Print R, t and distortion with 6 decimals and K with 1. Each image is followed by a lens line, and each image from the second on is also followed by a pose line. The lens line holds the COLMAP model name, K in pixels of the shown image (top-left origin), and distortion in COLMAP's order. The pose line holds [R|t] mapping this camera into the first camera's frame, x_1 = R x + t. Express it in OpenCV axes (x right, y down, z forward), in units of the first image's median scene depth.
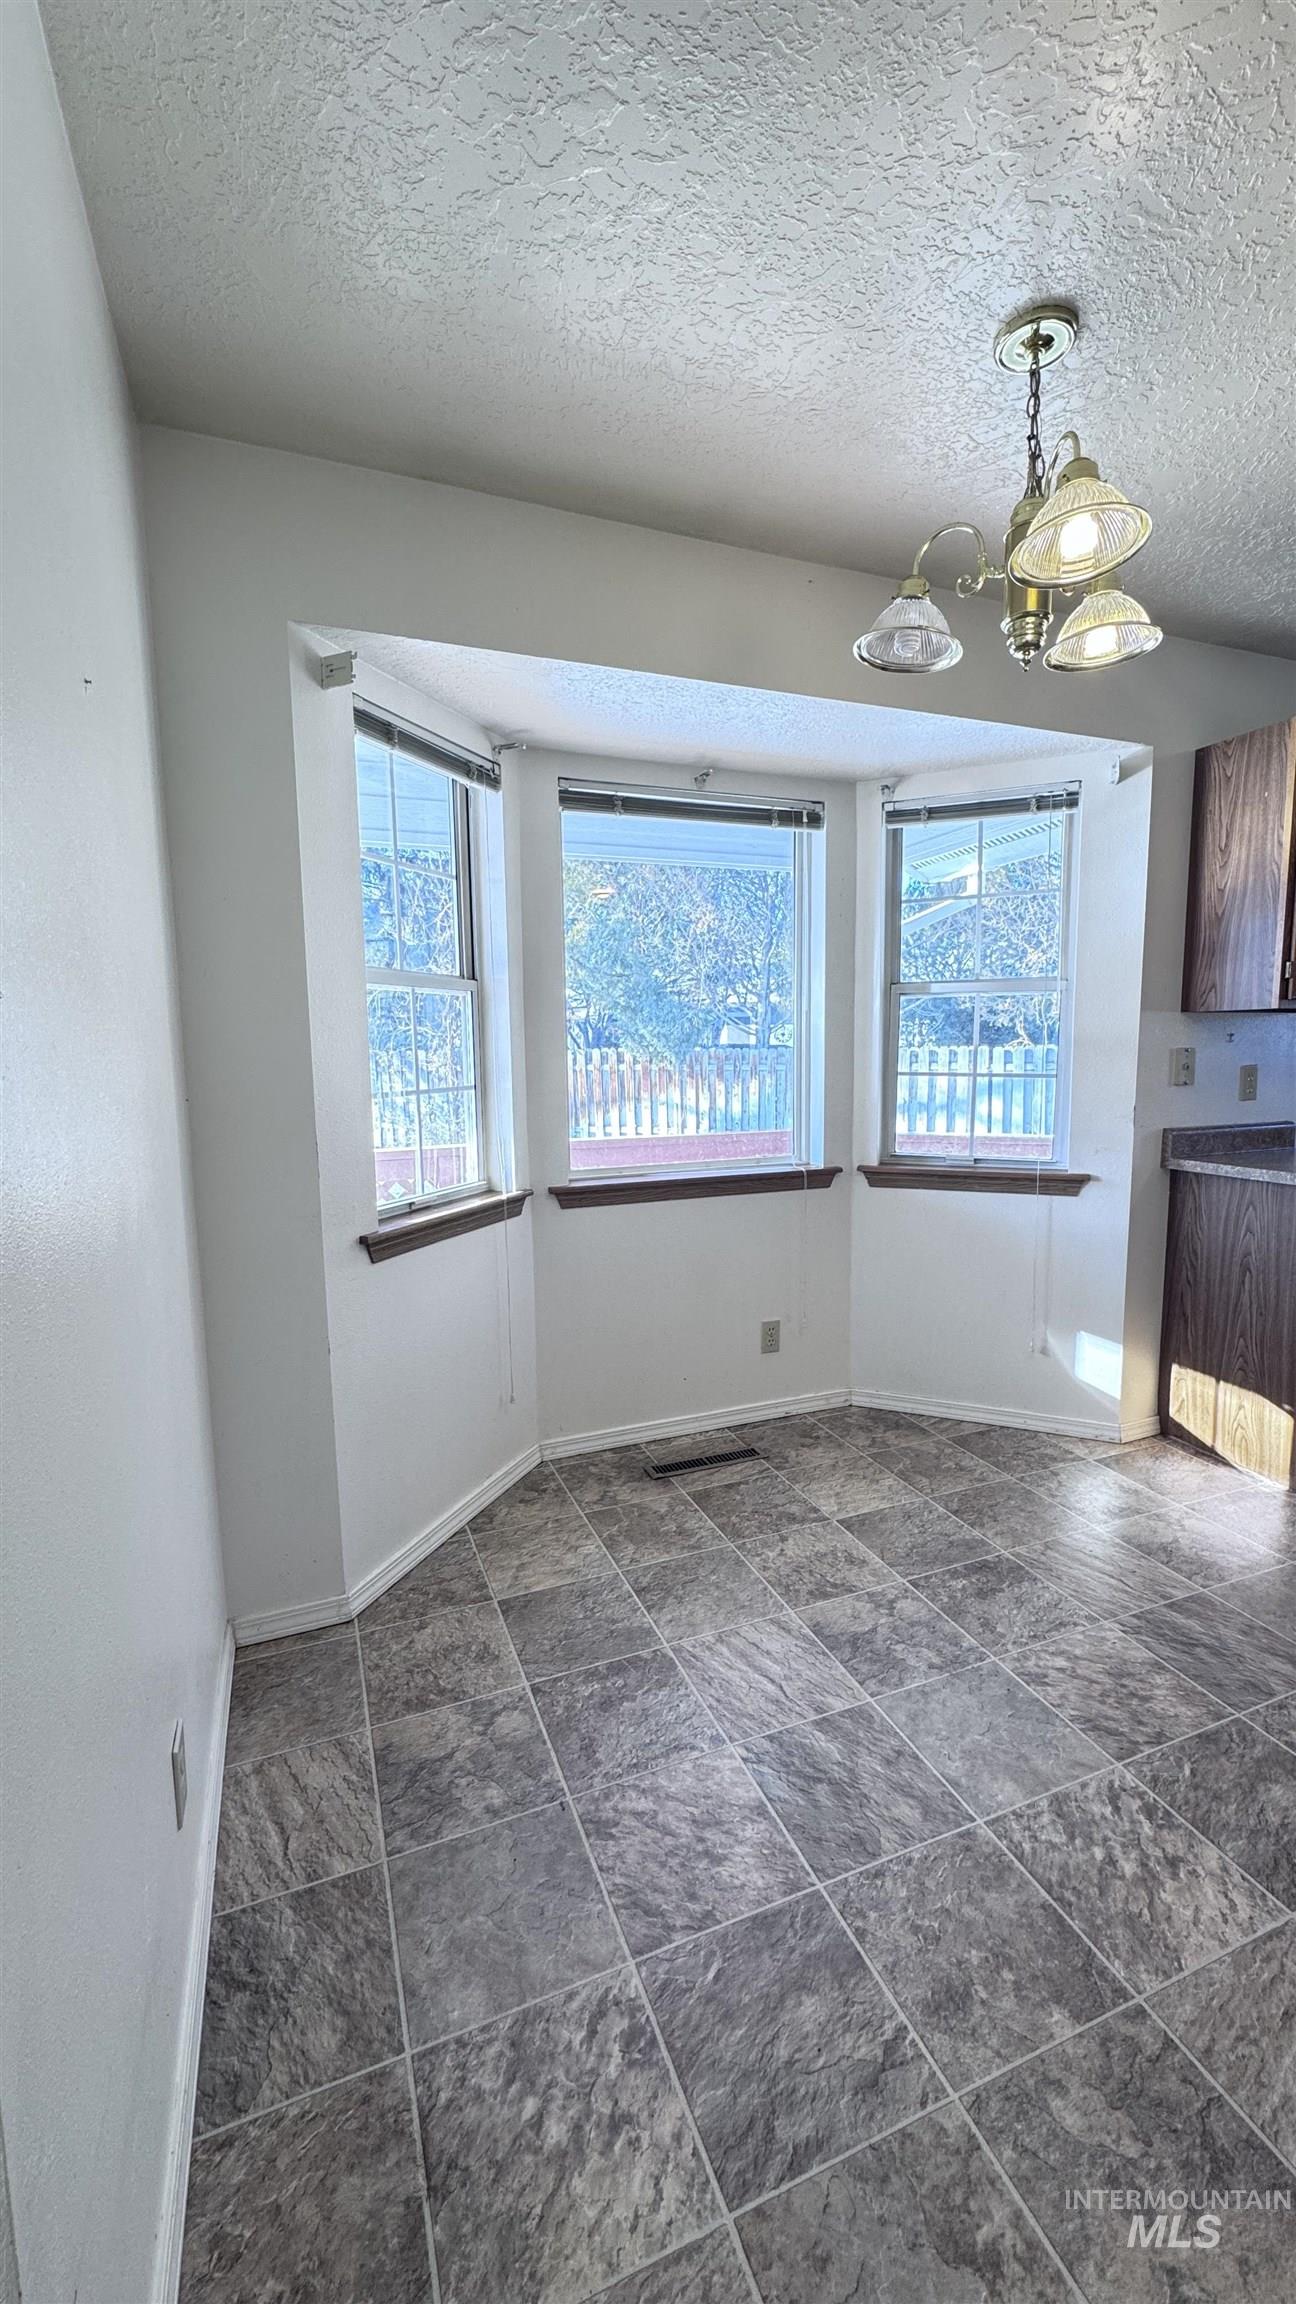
lens RADIAL K [[916.8, 0, 649.4], [0, 916.8, 1157.1], [0, 0, 1]] dist [-0.002892, 0.000733]
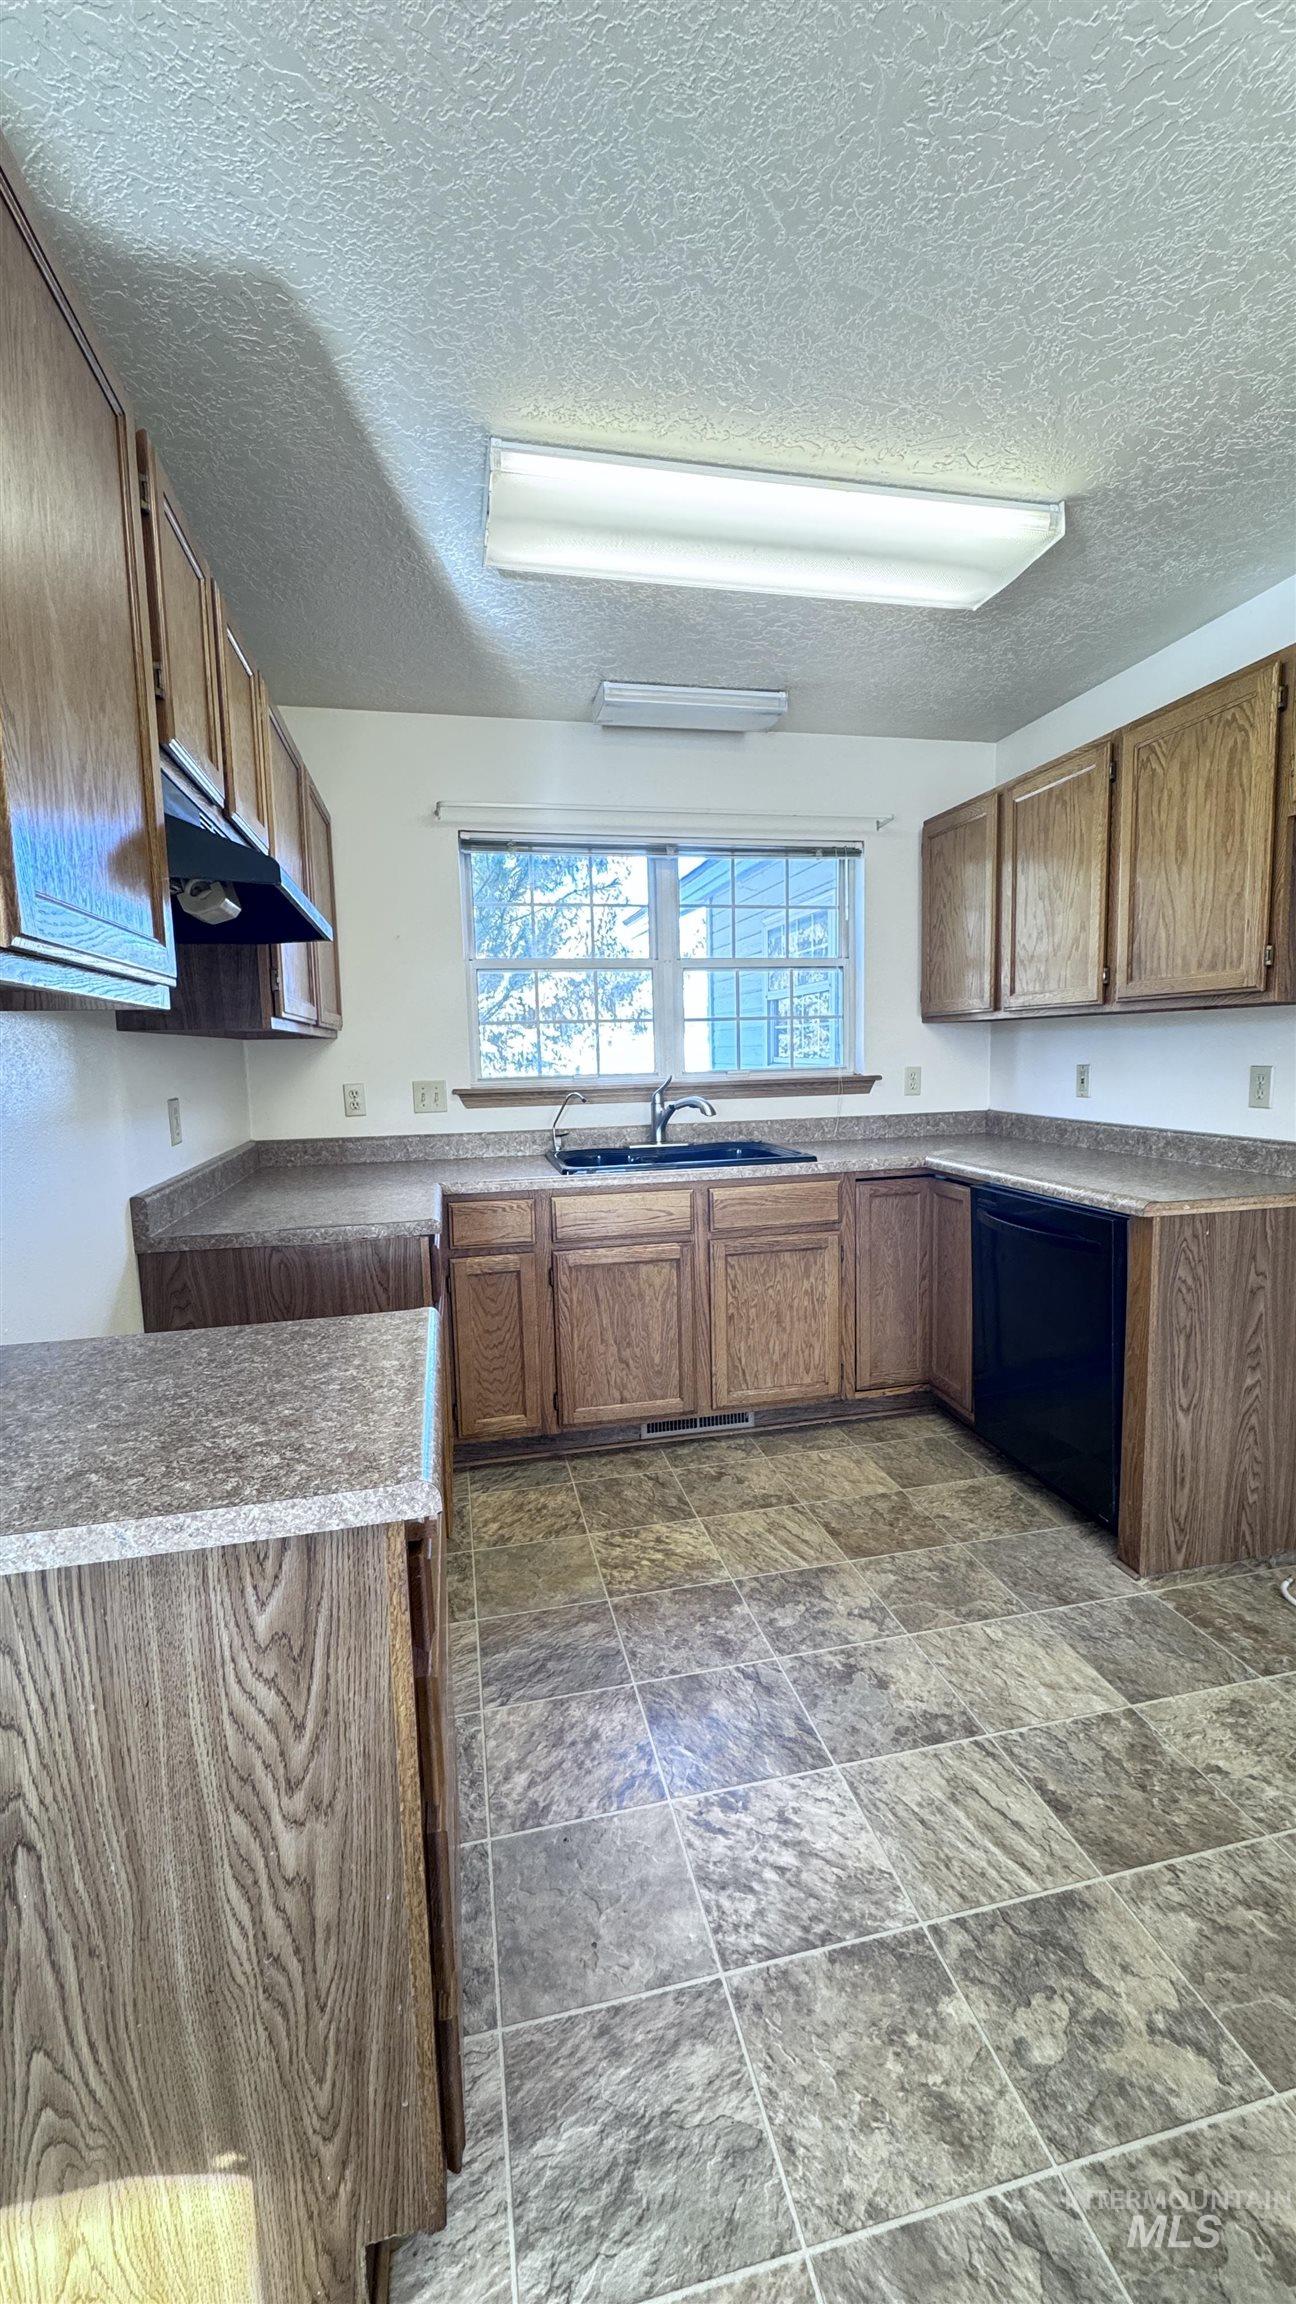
lens RADIAL K [[916.8, 0, 655.5], [0, 916.8, 1153.5], [0, 0, 1]] dist [-0.002892, 0.000733]
pose [[0.154425, -0.094007, 0.983522, -0.993643], [0.149279, 0.986255, 0.070830, -0.053590], [-0.976662, 0.135882, 0.166336, 0.607176]]
